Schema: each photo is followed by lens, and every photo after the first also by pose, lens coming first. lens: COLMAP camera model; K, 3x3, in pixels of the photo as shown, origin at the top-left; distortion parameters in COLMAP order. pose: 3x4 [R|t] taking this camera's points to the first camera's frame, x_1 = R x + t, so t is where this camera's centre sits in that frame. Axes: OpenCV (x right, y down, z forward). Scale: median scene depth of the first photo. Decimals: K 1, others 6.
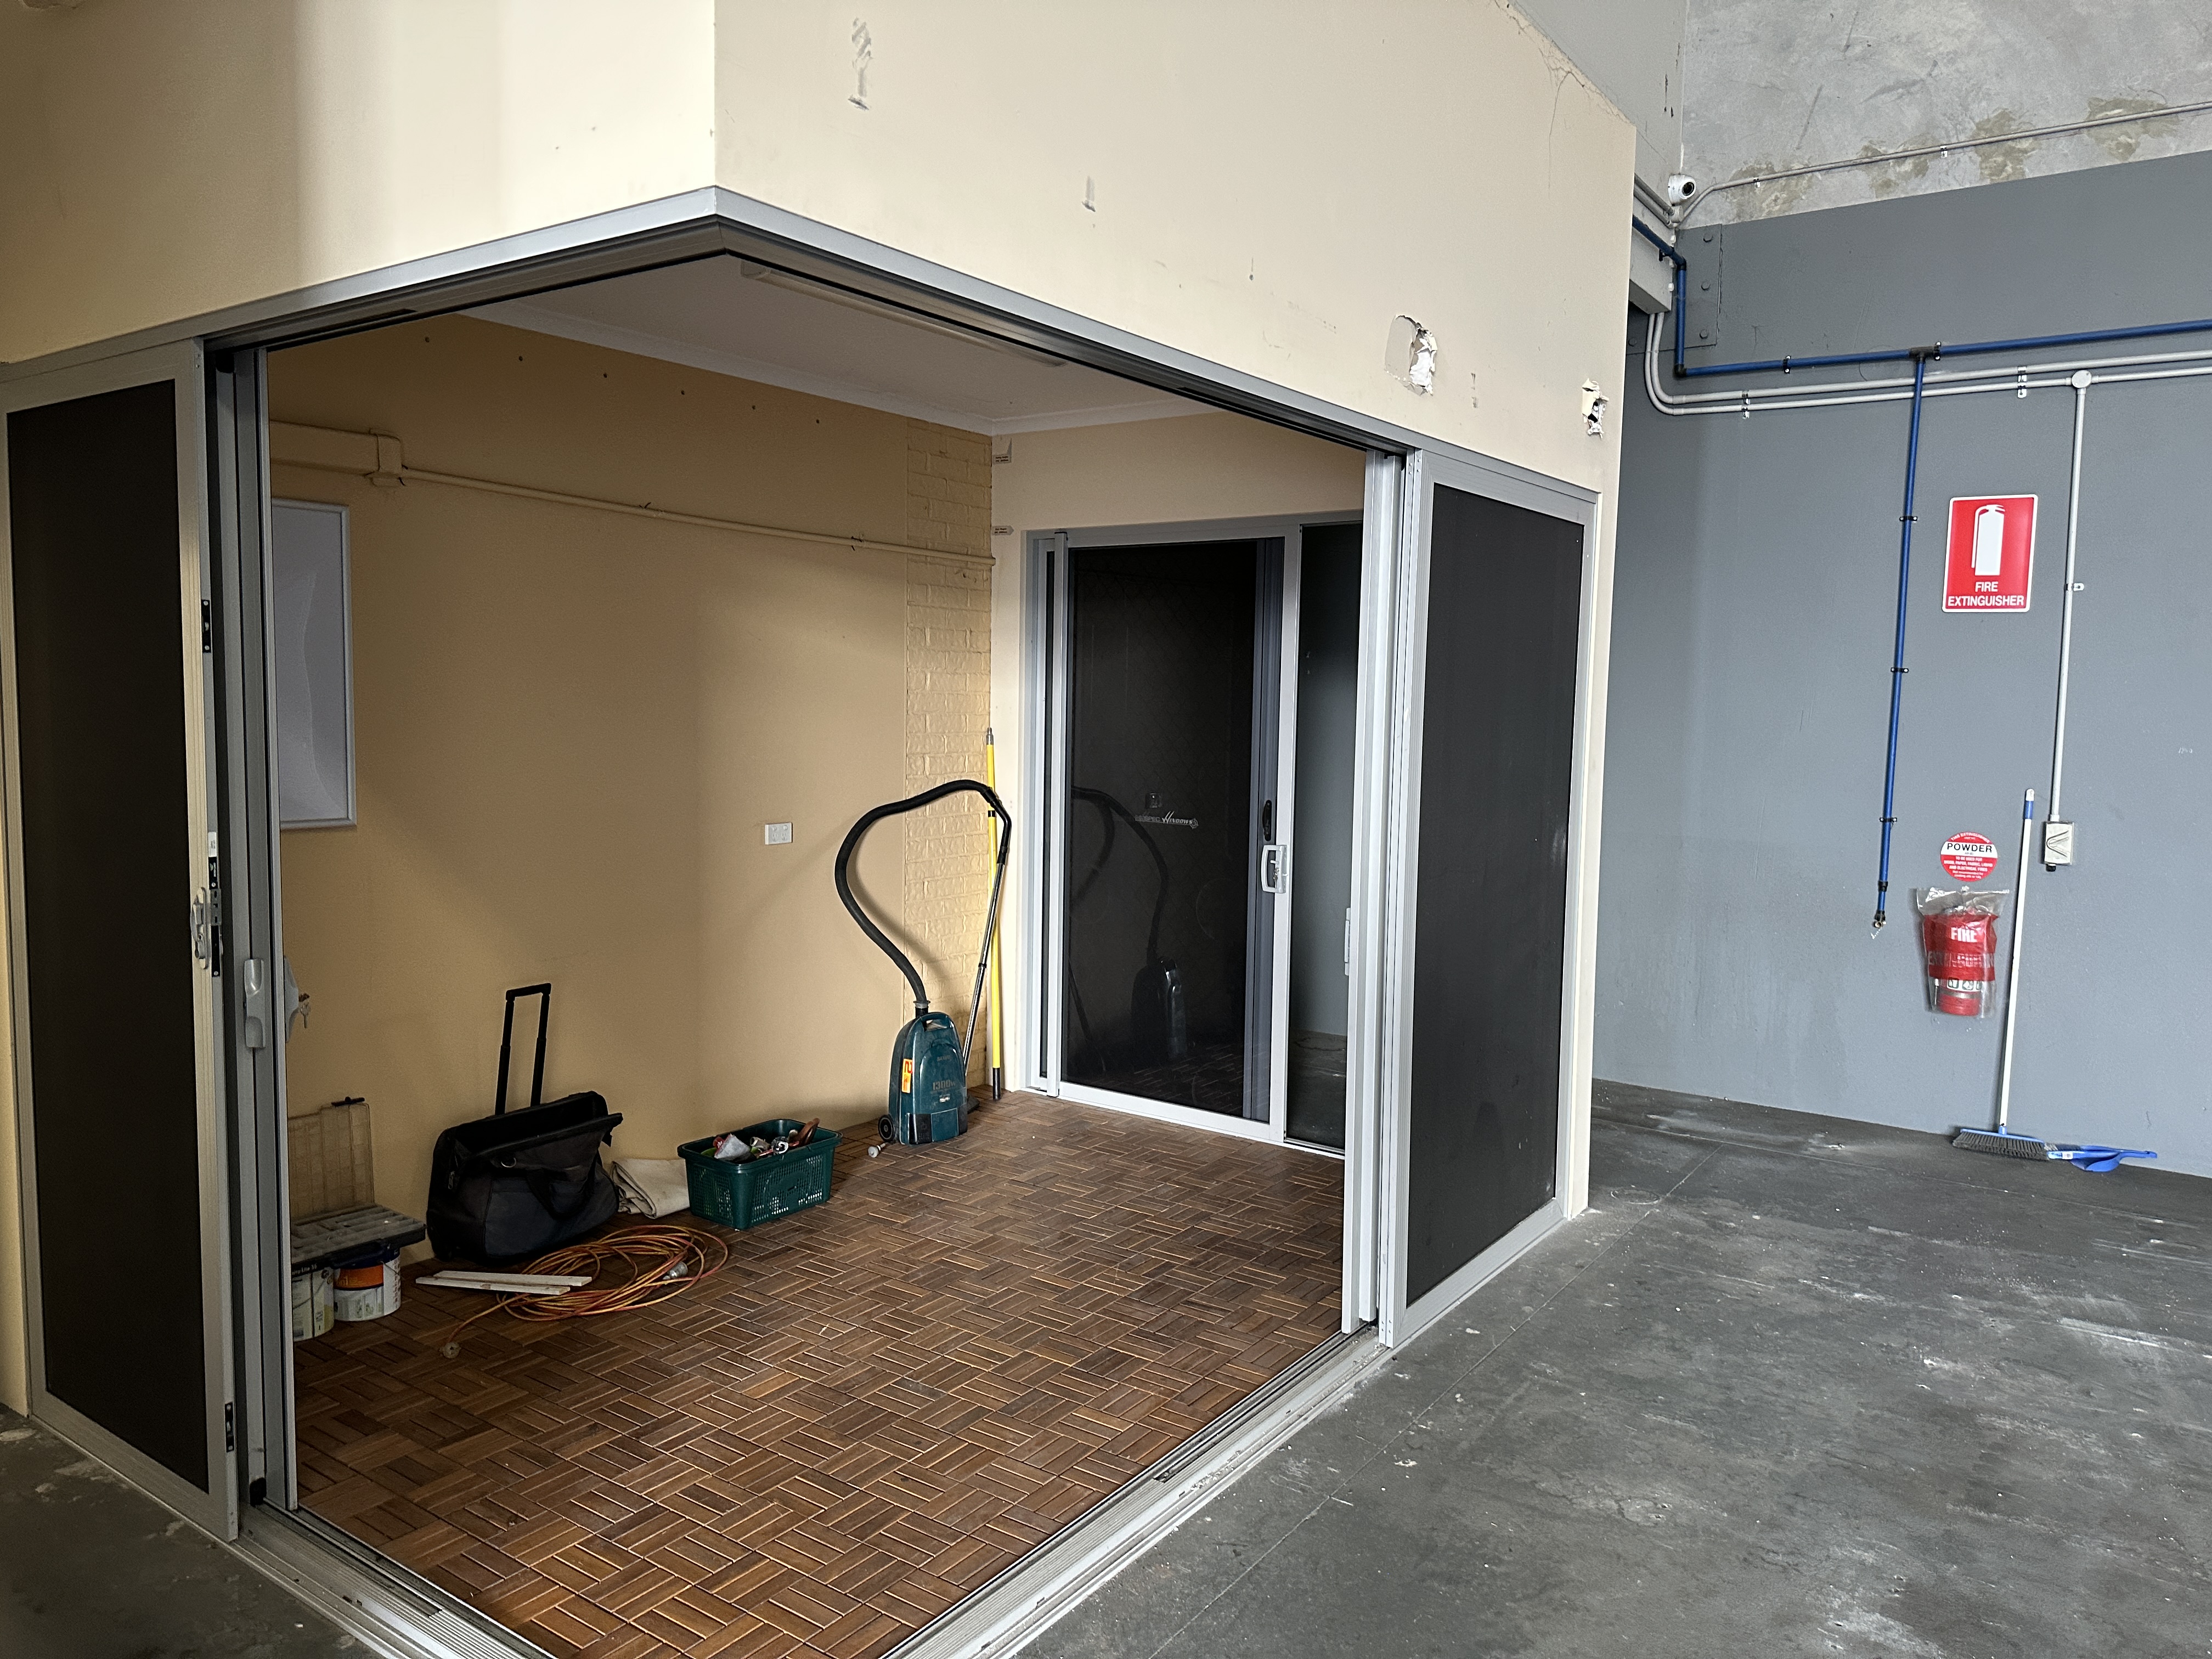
lens RADIAL K [[1572.8, 0, 1105.4], [0, 1572.8, 833.0], [0, 0, 1]] dist [0.030291, -0.015655]
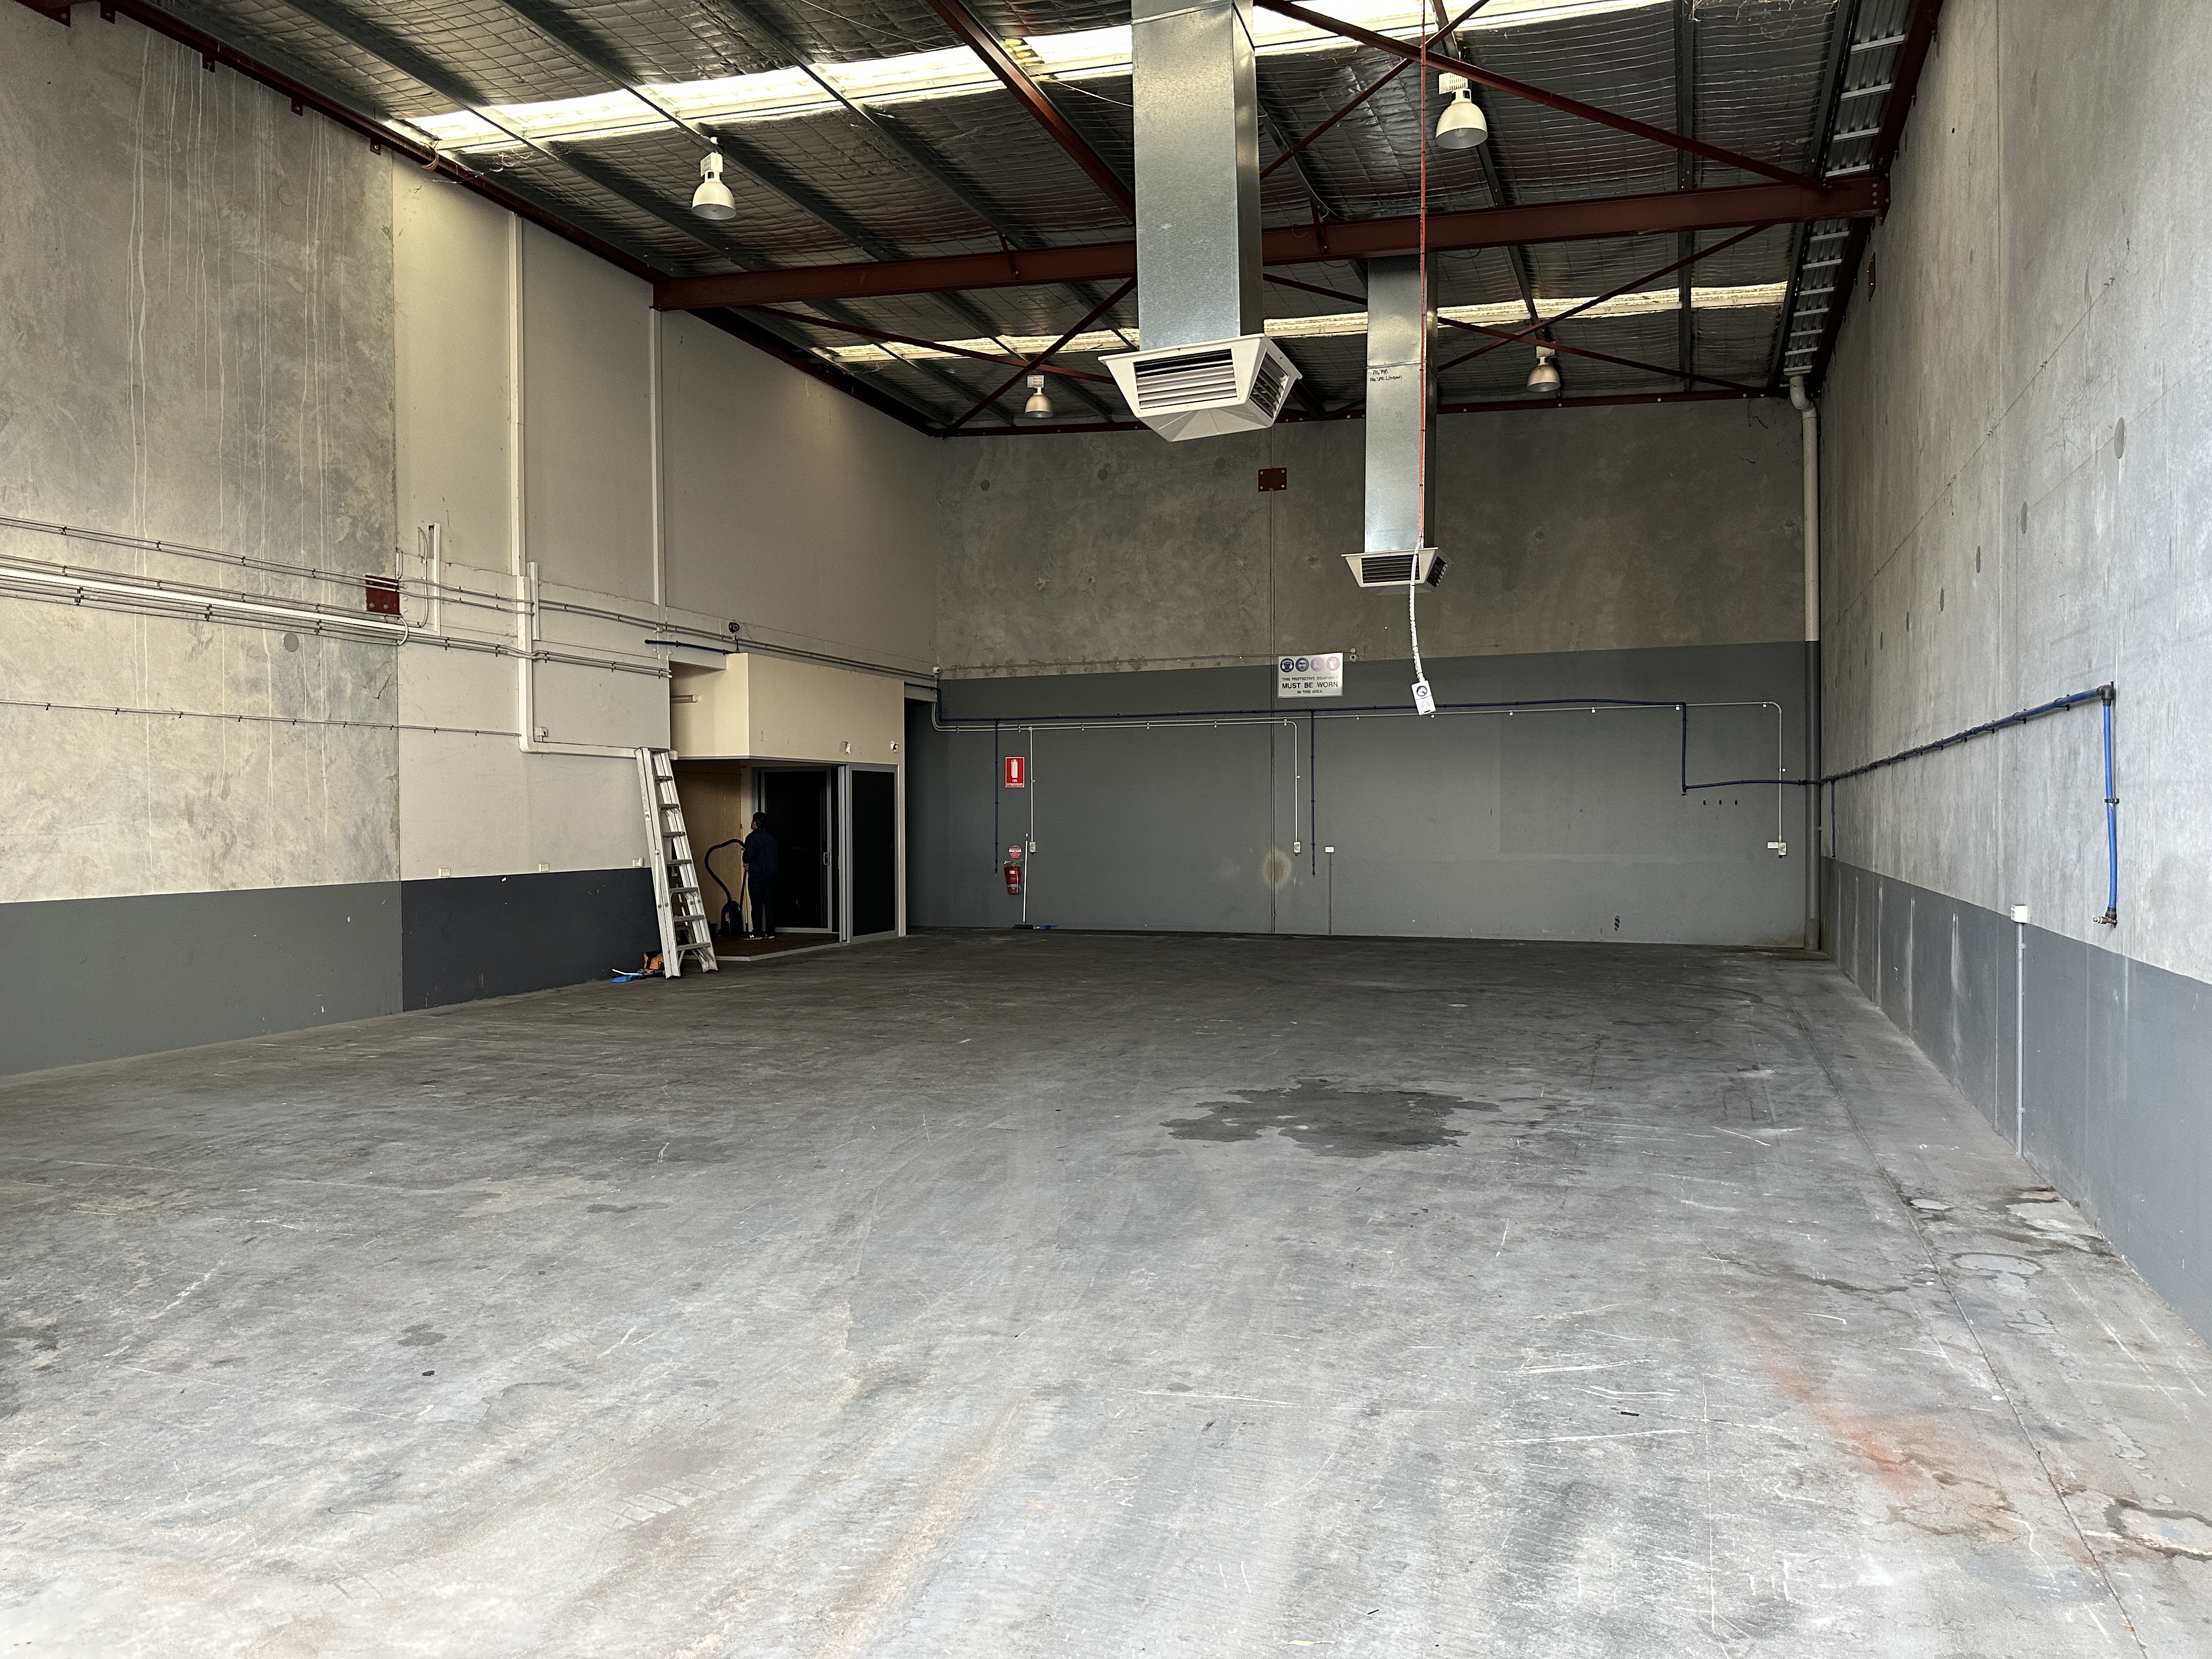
lens RADIAL K [[1572.8, 0, 1108.4], [0, 1572.8, 845.7], [0, 0, 1]] dist [0.030291, -0.015655]
pose [[0.967121, -0.024517, 0.253131, -0.185304], [0.039330, 0.997786, -0.053624, 0.211478], [-0.251256, 0.061816, 0.965945, -2.693895]]
